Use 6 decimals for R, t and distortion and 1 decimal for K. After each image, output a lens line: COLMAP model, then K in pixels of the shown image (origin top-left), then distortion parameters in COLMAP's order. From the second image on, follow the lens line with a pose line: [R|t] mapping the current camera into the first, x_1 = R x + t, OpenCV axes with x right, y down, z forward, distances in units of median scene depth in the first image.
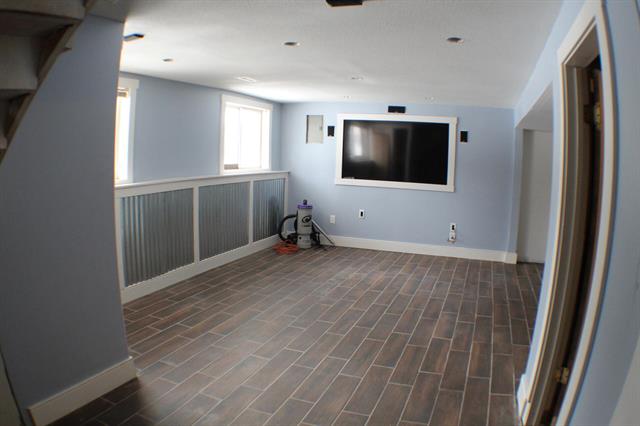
lens RADIAL K [[476.1, 0, 320.0], [0, 476.1, 213.0], [0, 0, 1]] dist [-0.256203, 0.004749]
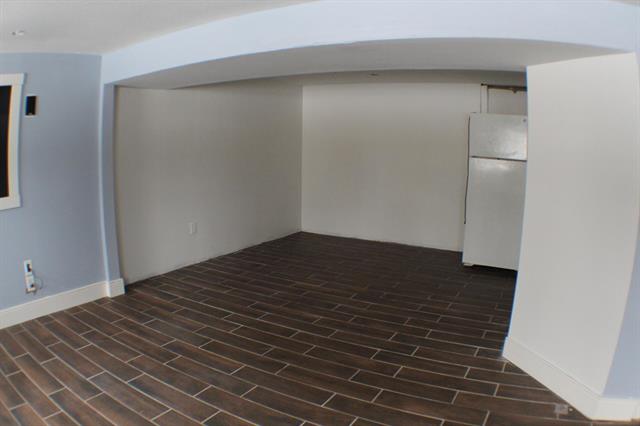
lens RADIAL K [[476.1, 0, 320.0], [0, 476.1, 213.0], [0, 0, 1]] dist [-0.256203, 0.004749]
pose [[0.217550, -0.200444, 0.955246, -0.107982], [0.127329, 0.976151, 0.175832, -0.080268], [-0.967708, 0.083378, 0.237884, 0.551730]]
